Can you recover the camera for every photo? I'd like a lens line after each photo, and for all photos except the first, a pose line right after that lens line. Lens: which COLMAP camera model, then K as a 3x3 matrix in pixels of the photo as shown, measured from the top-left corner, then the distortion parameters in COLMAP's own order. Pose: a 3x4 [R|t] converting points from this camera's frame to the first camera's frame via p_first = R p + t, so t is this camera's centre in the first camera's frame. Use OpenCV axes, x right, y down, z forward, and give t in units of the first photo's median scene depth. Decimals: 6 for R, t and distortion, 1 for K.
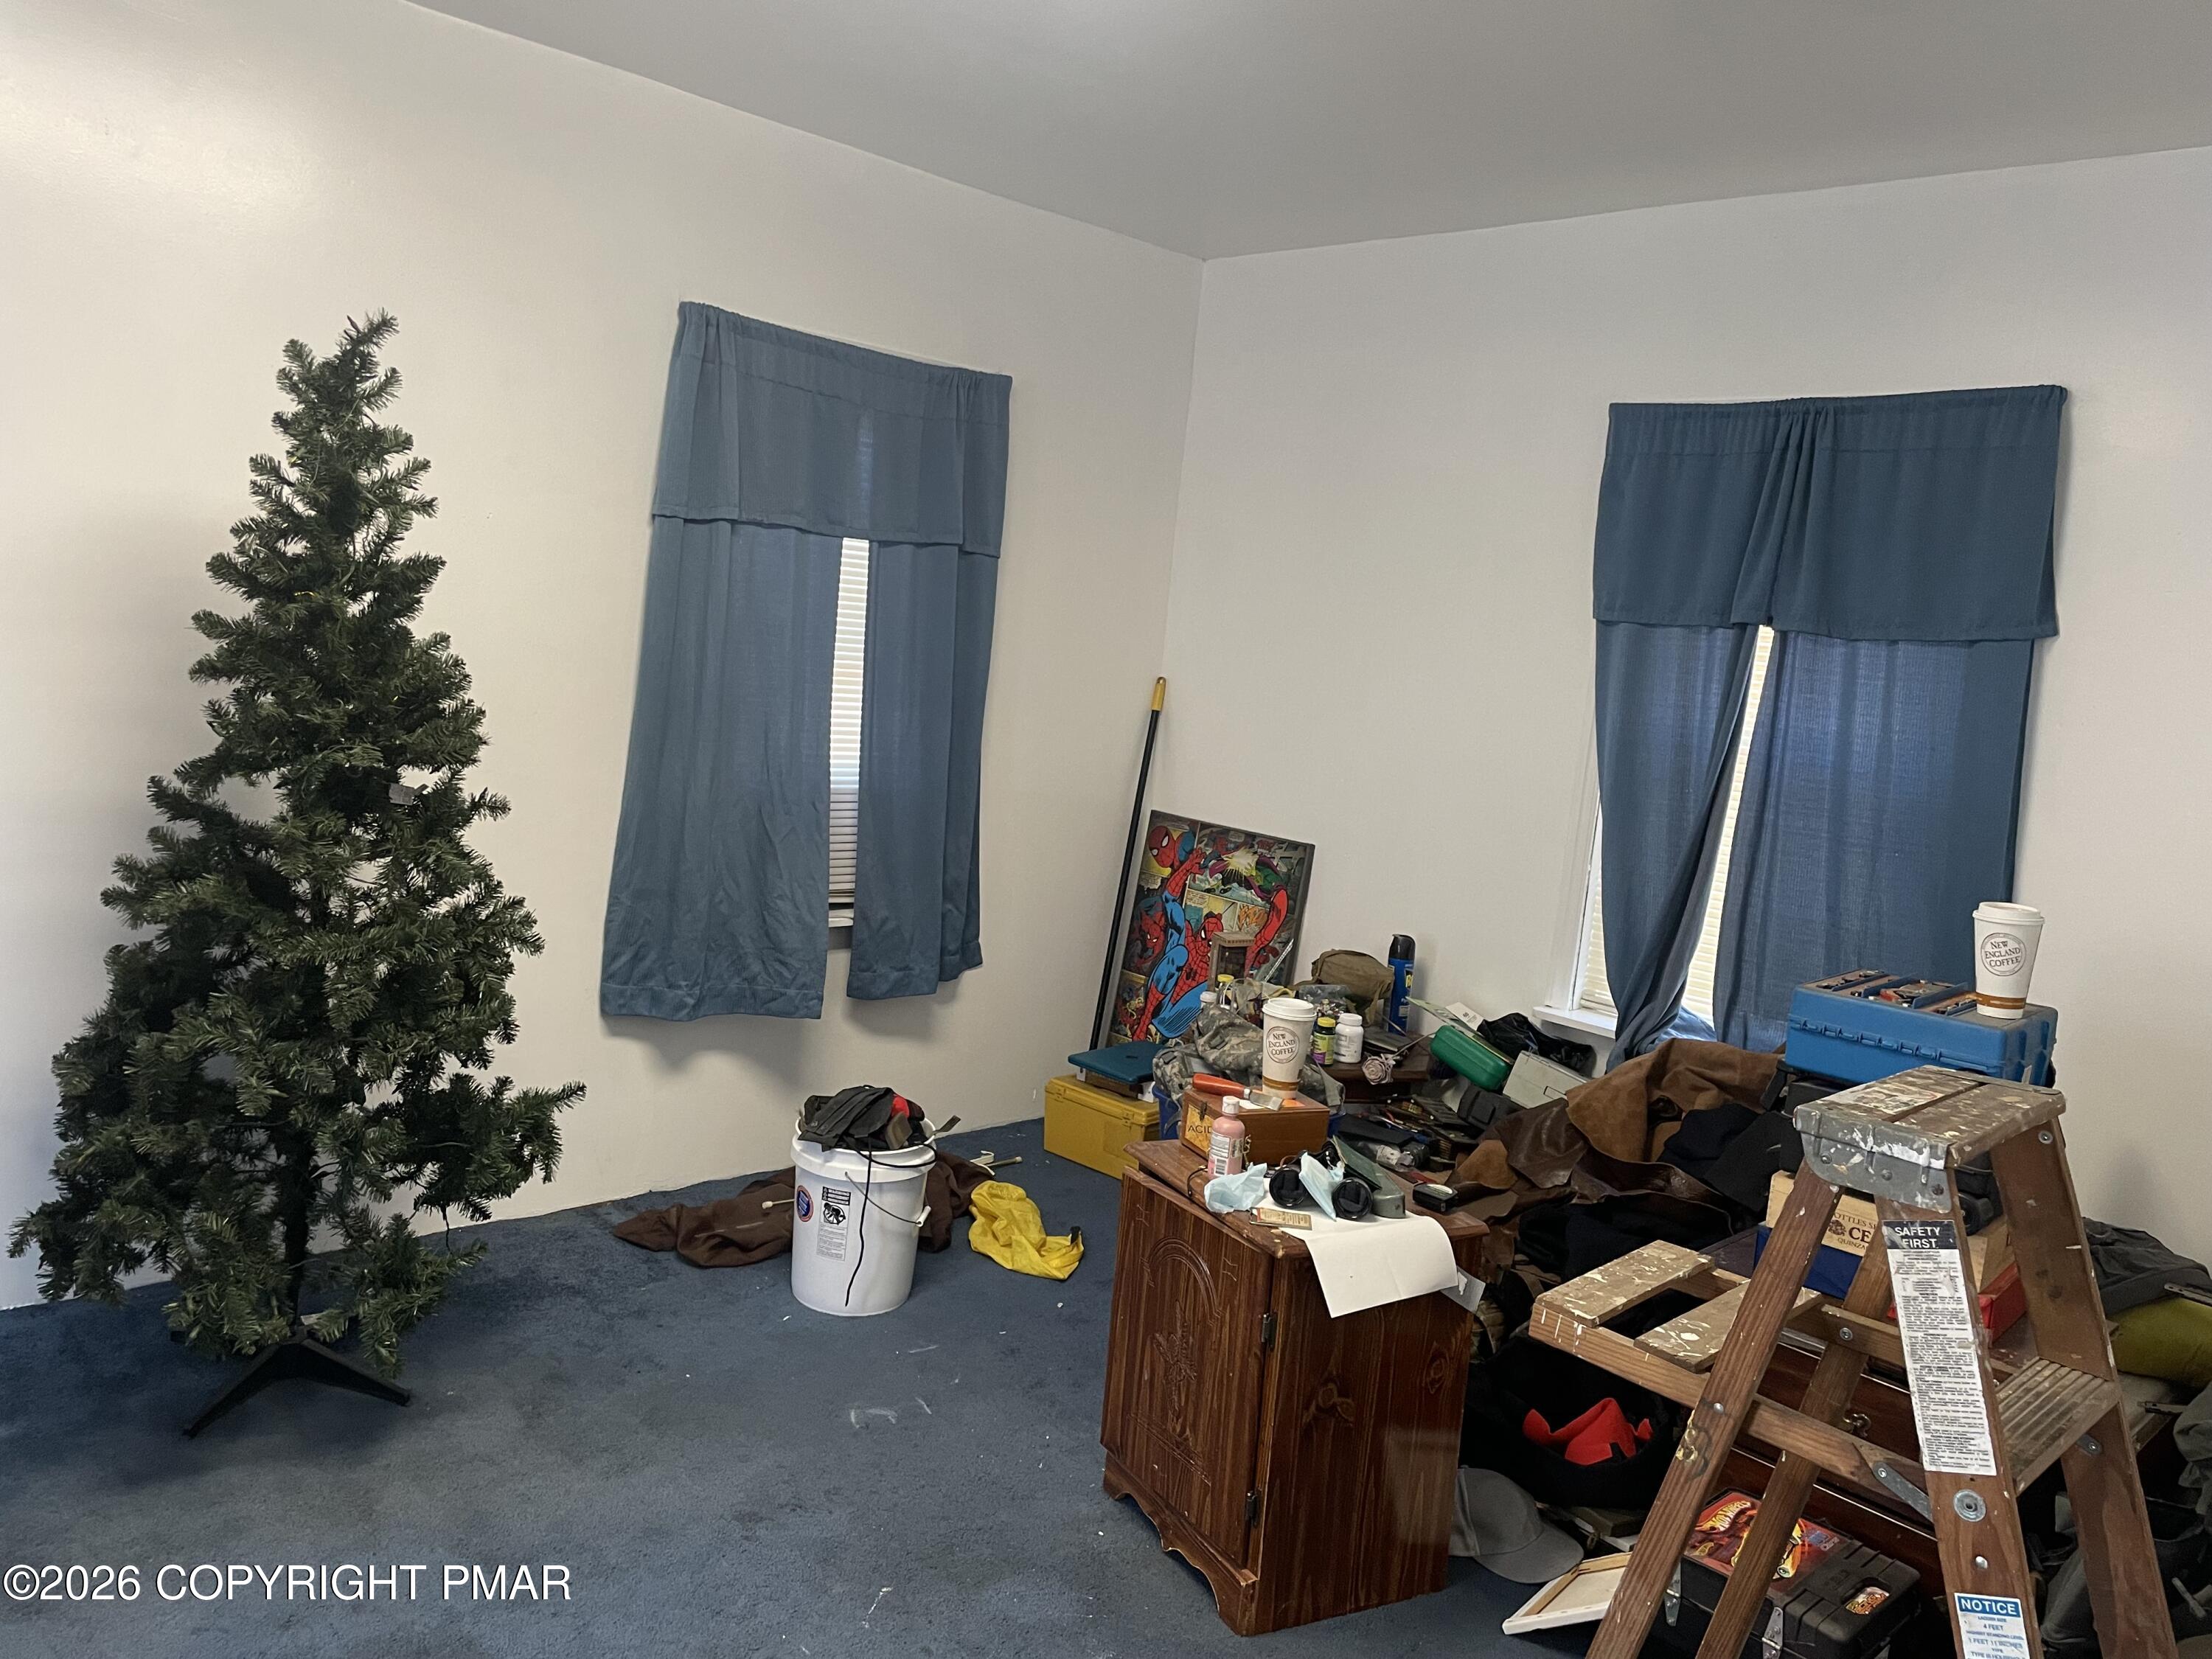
lens RADIAL K [[1658.8, 0, 1103.6], [0, 1658.8, 825.6], [0, 0, 1]] dist [0.027075, -0.030331]
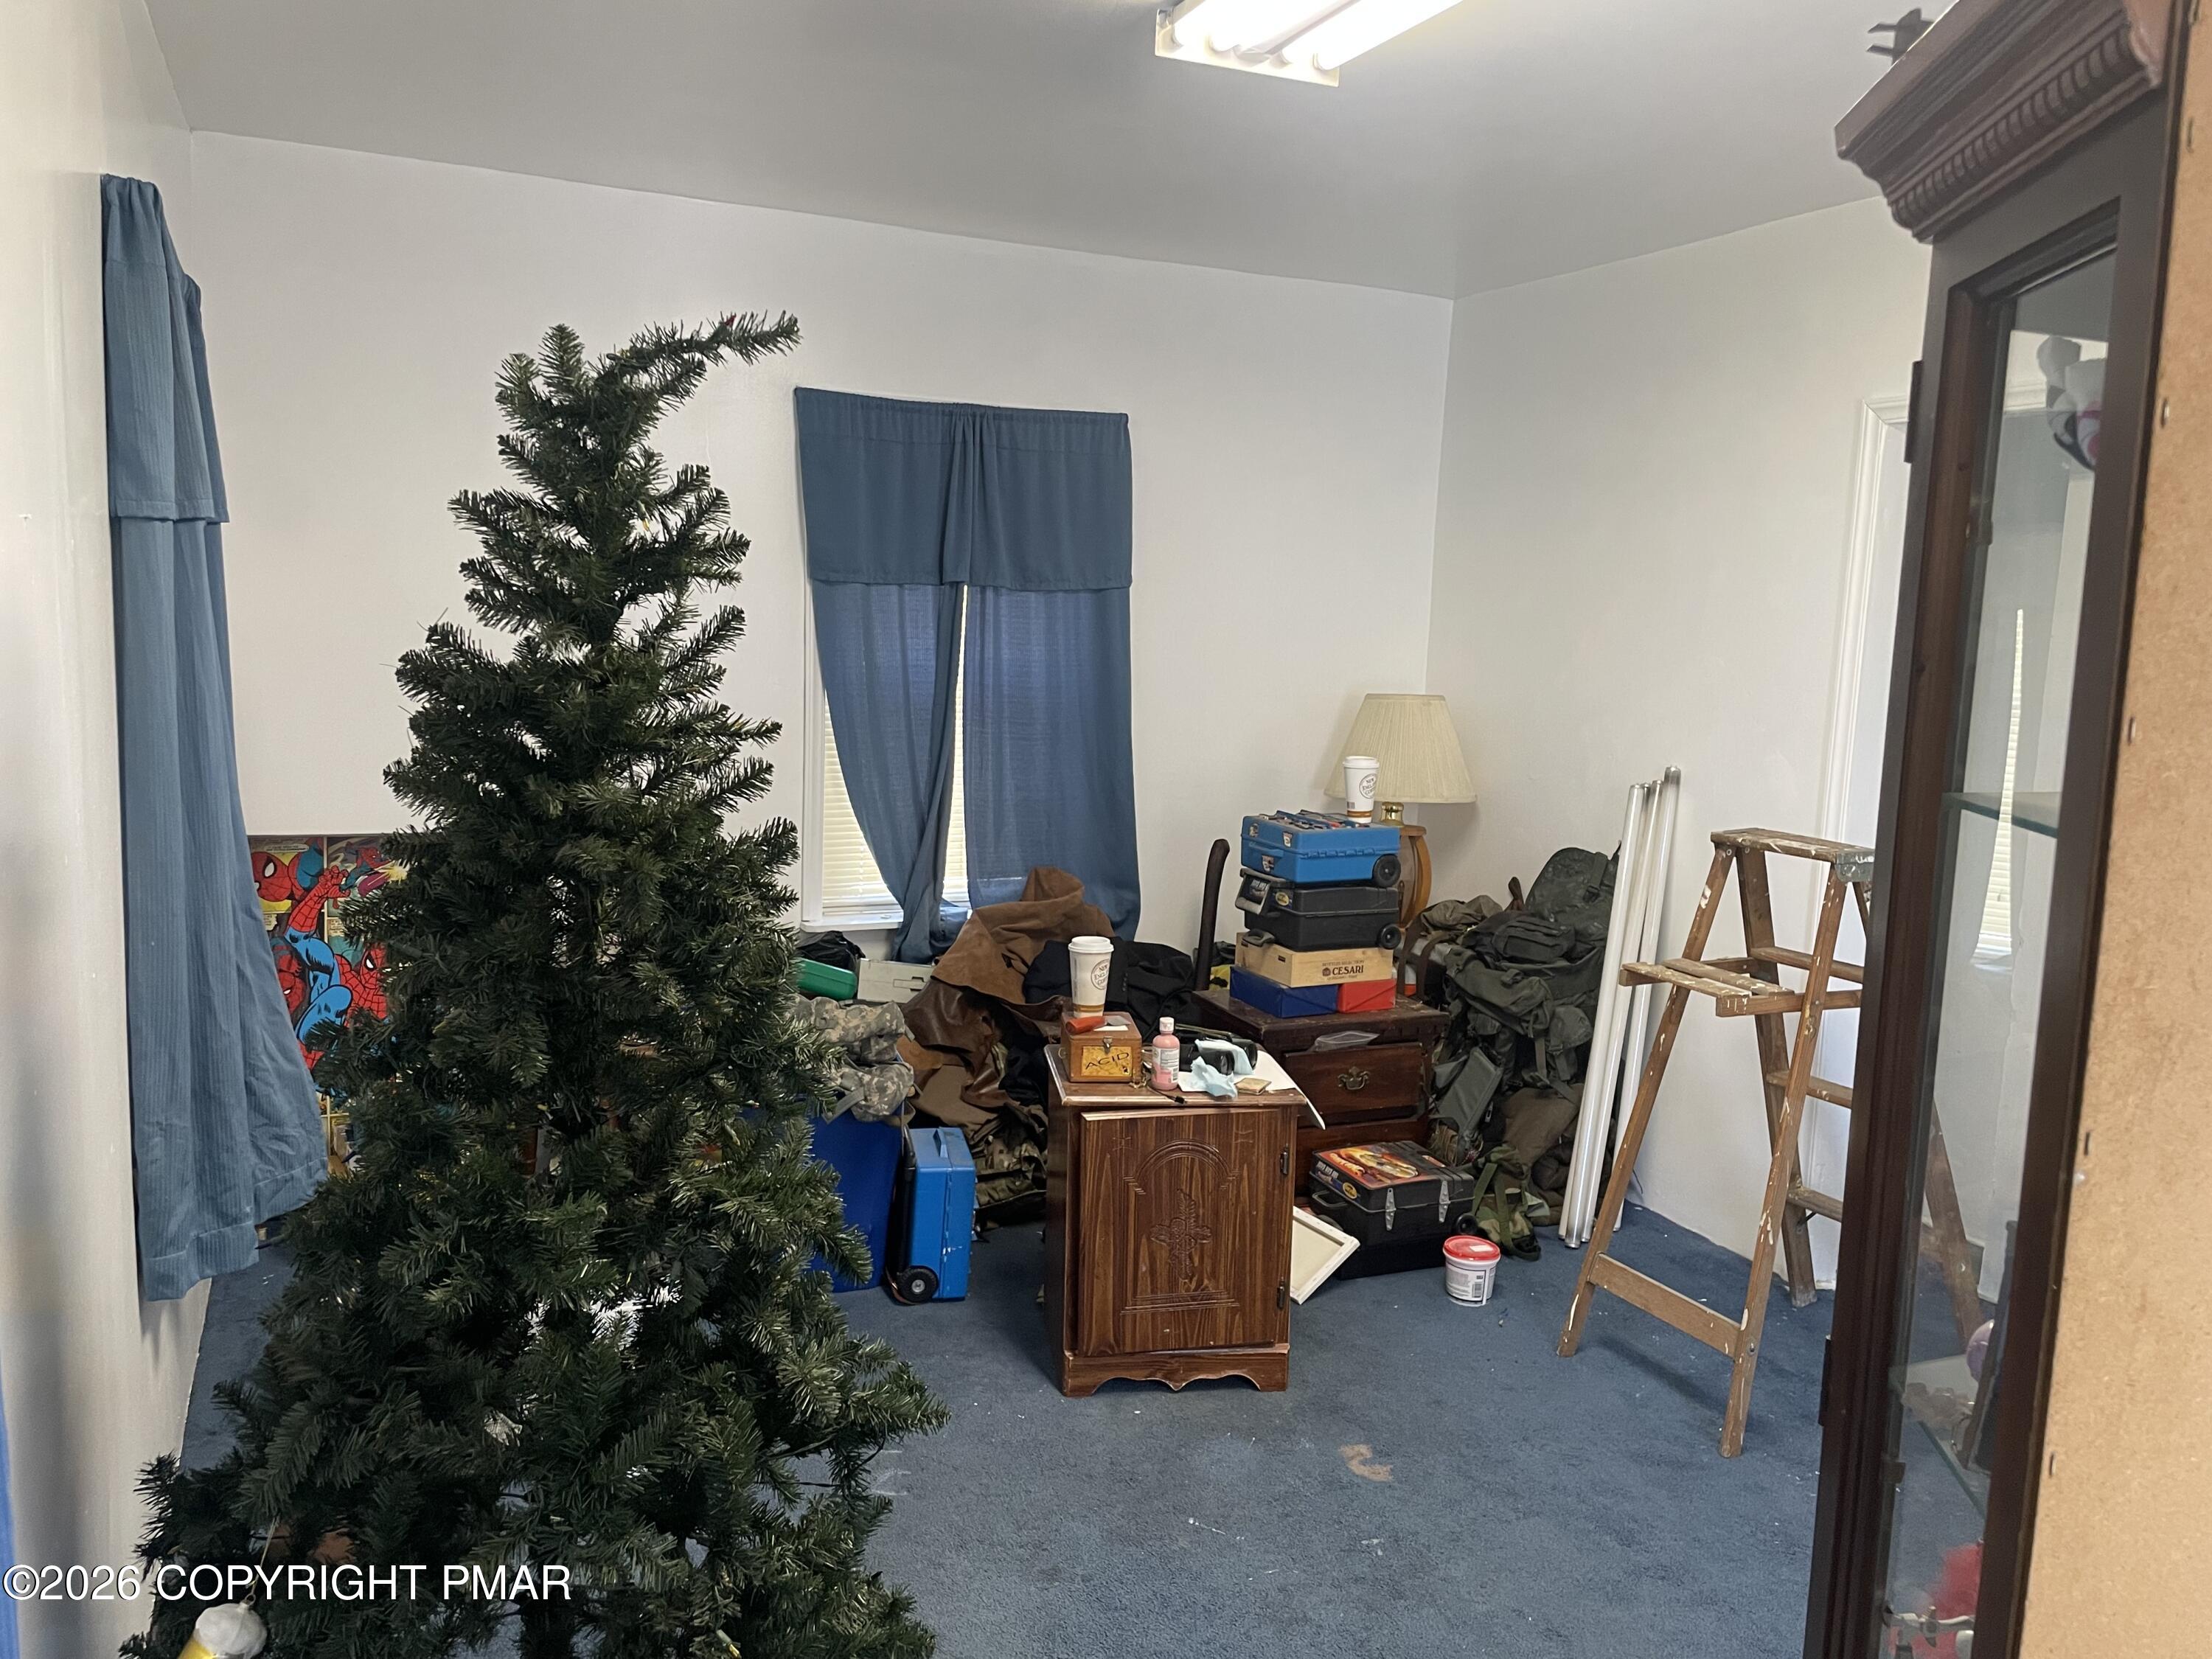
lens RADIAL K [[1658.8, 0, 1104.9], [0, 1658.8, 836.0], [0, 0, 1]] dist [0.027075, -0.030331]
pose [[0.331882, -0.210049, 0.919638, -0.800907], [0.113403, 0.976708, 0.182158, -0.152341], [-0.936480, 0.043834, 0.347972, 0.470334]]
